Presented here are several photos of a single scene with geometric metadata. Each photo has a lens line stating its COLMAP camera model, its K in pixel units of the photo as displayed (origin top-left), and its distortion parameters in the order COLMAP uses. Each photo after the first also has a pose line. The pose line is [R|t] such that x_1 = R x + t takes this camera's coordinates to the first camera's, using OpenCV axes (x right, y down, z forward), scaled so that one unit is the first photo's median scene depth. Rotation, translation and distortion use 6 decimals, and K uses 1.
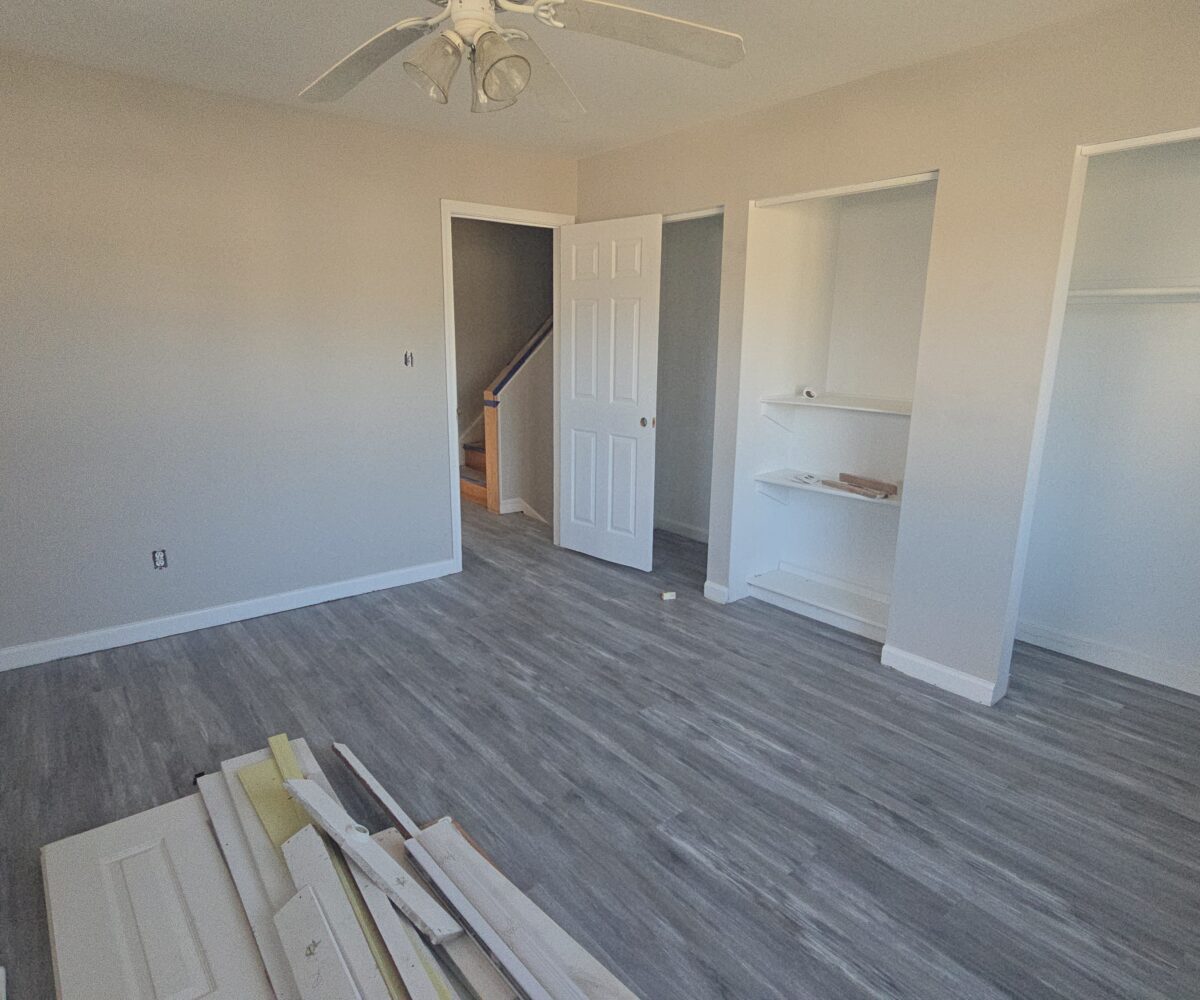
lens RADIAL K [[721.6, 0, 602.6], [0, 721.6, 502.9], [0, 0, 1]] dist [-0.002222, -0.001852]
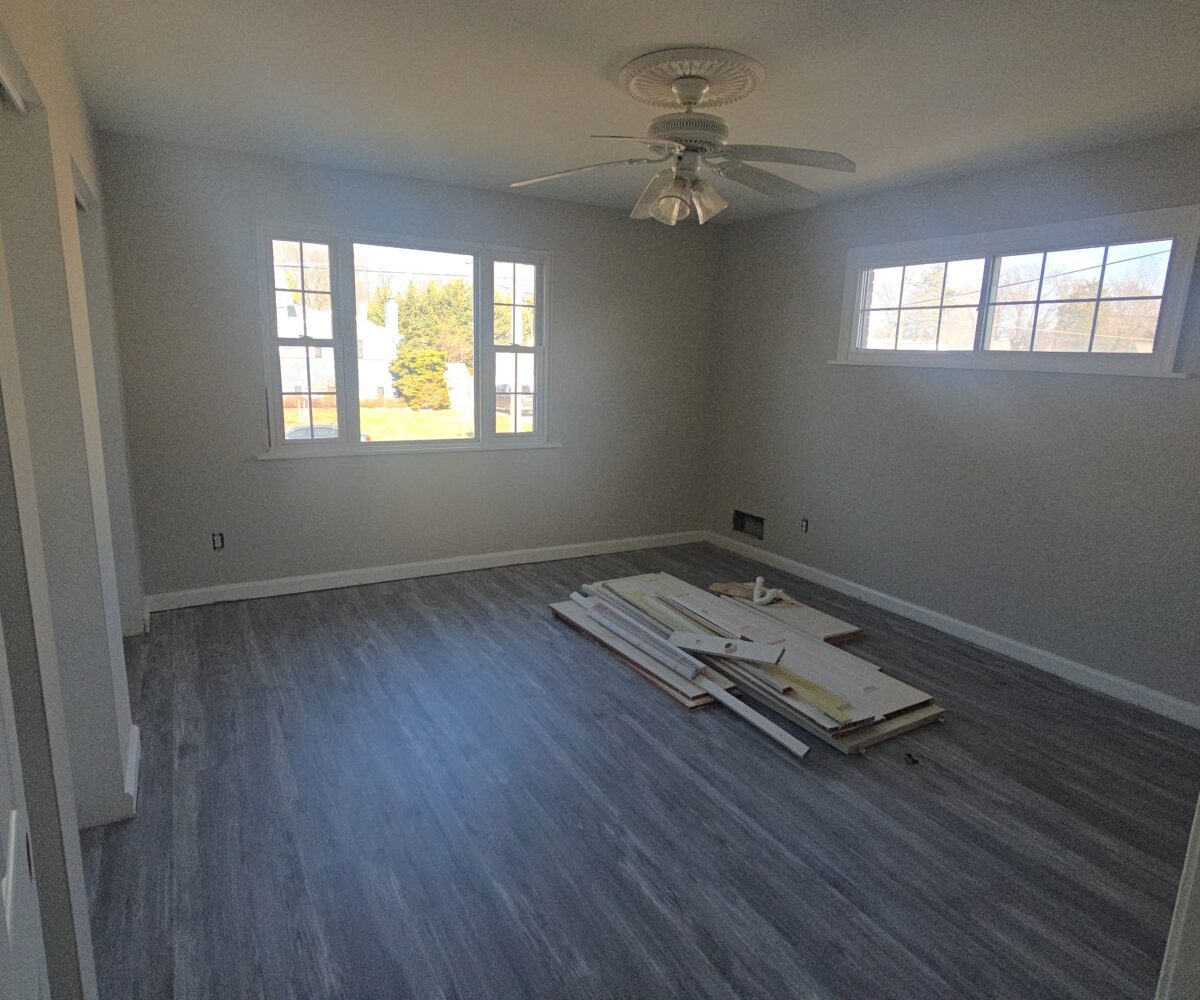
lens RADIAL K [[721.6, 0, 602.6], [0, 721.6, 502.9], [0, 0, 1]] dist [-0.002222, -0.001852]
pose [[-0.987642, -0.070576, 0.139939, -0.166589], [-0.004459, 0.905166, 0.425034, -0.414290], [-0.156665, 0.419158, -0.894295, 1.648963]]
